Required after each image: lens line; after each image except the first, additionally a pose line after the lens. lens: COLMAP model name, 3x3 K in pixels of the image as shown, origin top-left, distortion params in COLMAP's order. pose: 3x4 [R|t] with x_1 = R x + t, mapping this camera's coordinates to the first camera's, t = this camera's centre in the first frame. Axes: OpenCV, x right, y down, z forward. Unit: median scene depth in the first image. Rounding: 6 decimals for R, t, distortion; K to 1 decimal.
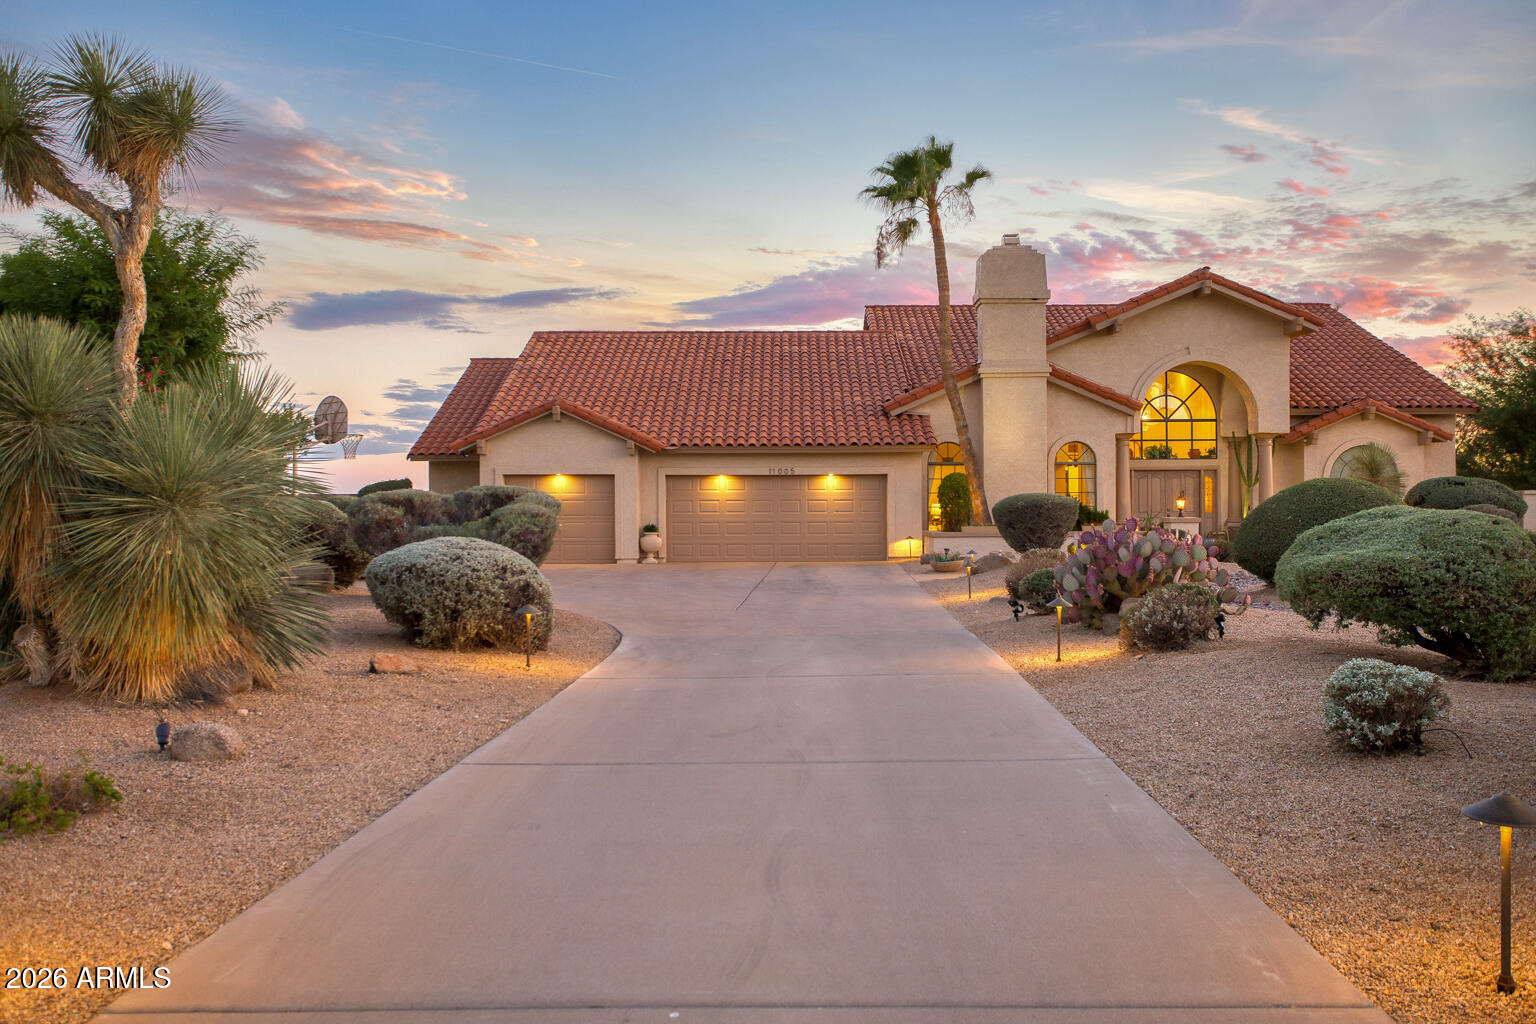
lens RADIAL K [[1404.1, 0, 768.0], [0, 1404.1, 512.0], [0, 0, 1]] dist [0.008354, 0.006561]
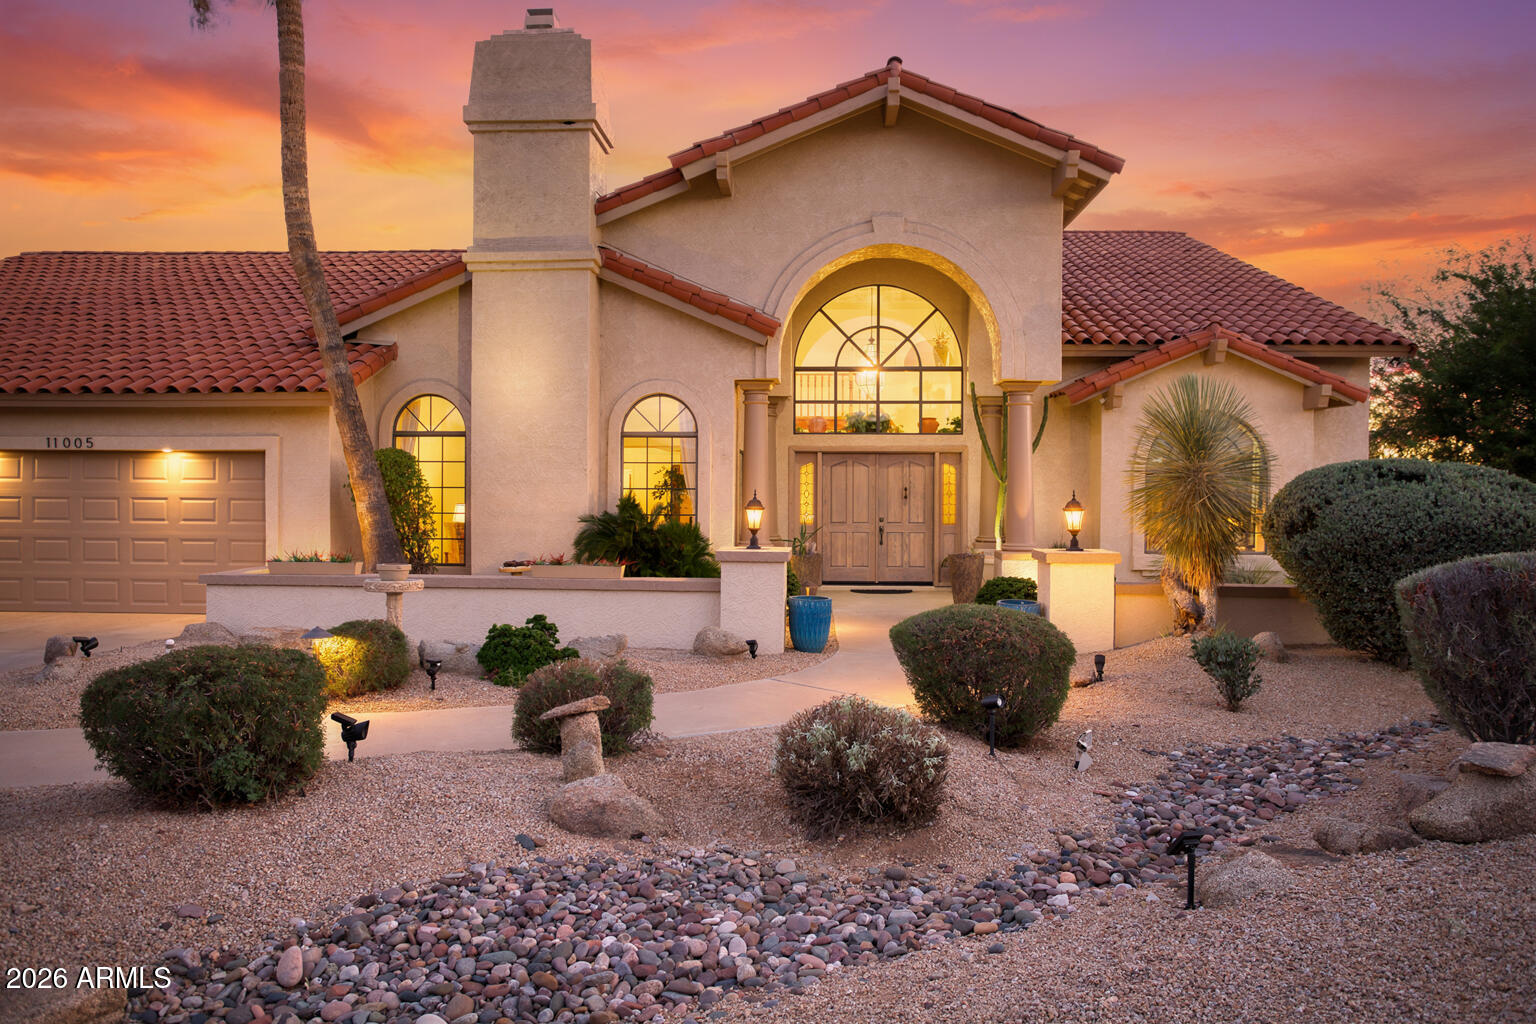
lens RADIAL K [[1031.1, 0, 777.4], [0, 1031.1, 502.5], [0, 0, 1]] dist [-0.032344, 0.002090]
pose [[0.998901, 0.011084, -0.045548, 0.282382], [-0.010957, 0.999935, 0.003028, -0.010284], [0.045578, -0.002525, 0.998958, 0.607049]]
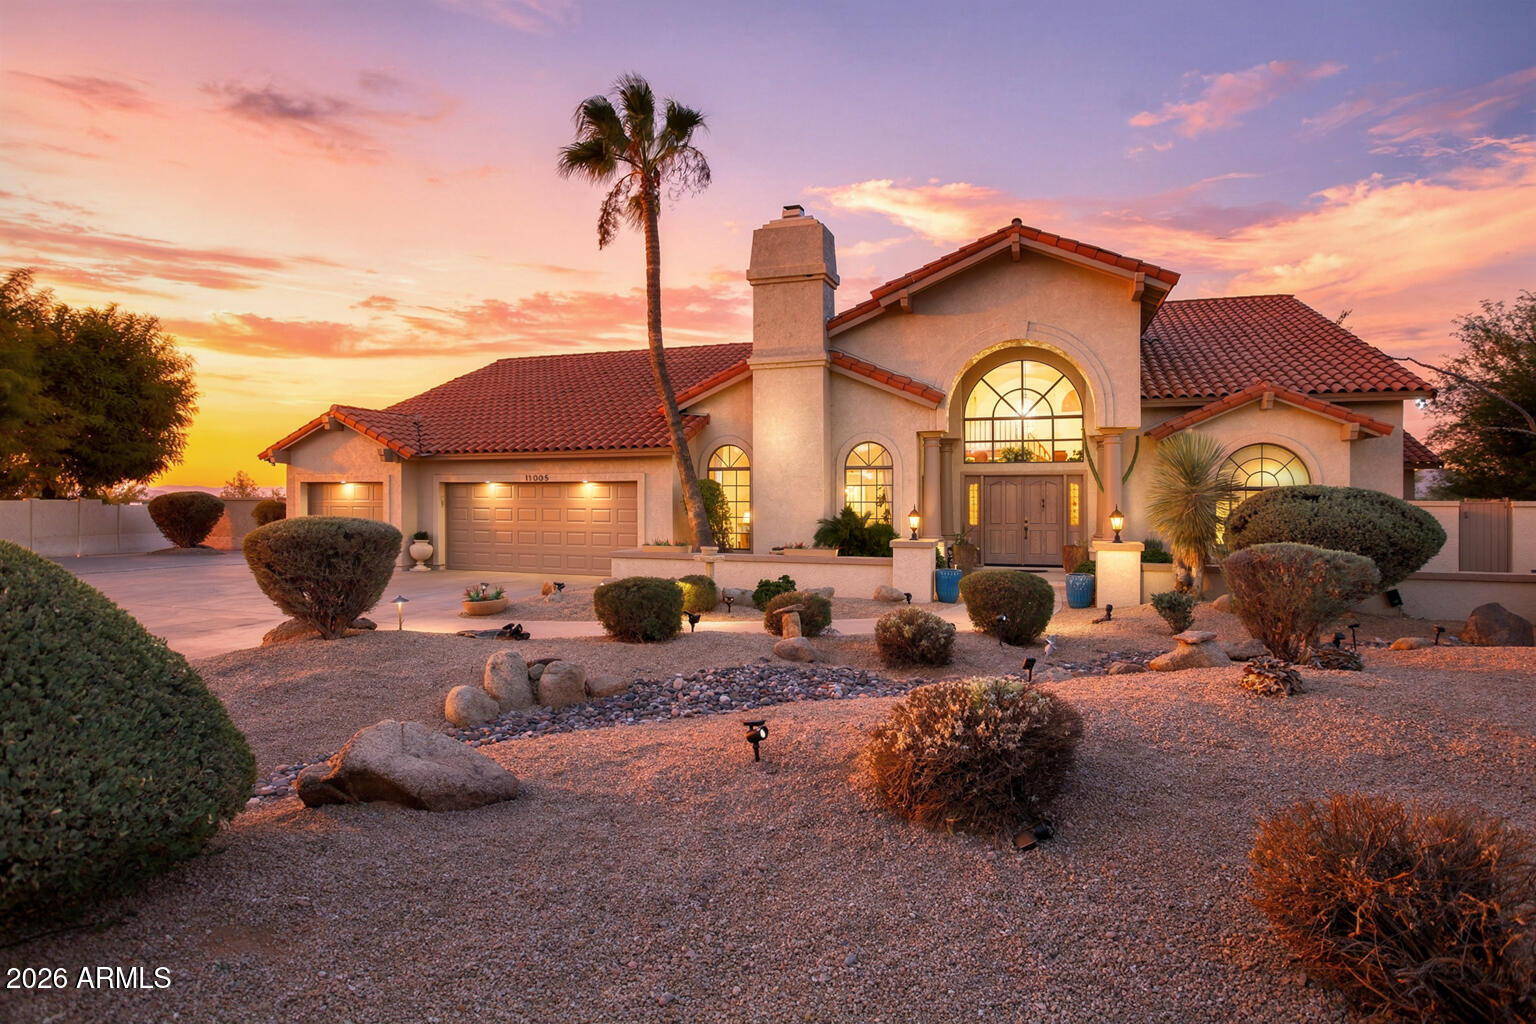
lens RADIAL K [[831.9, 0, 768.0], [0, 831.9, 512.0], [0, 0, 1]] dist [-0.050581, 0.000210]
pose [[0.946437, 0.010322, -0.322723, 0.324236], [-0.006218, 0.999886, 0.013745, -0.014384], [0.322828, -0.011002, 0.946394, 0.504956]]
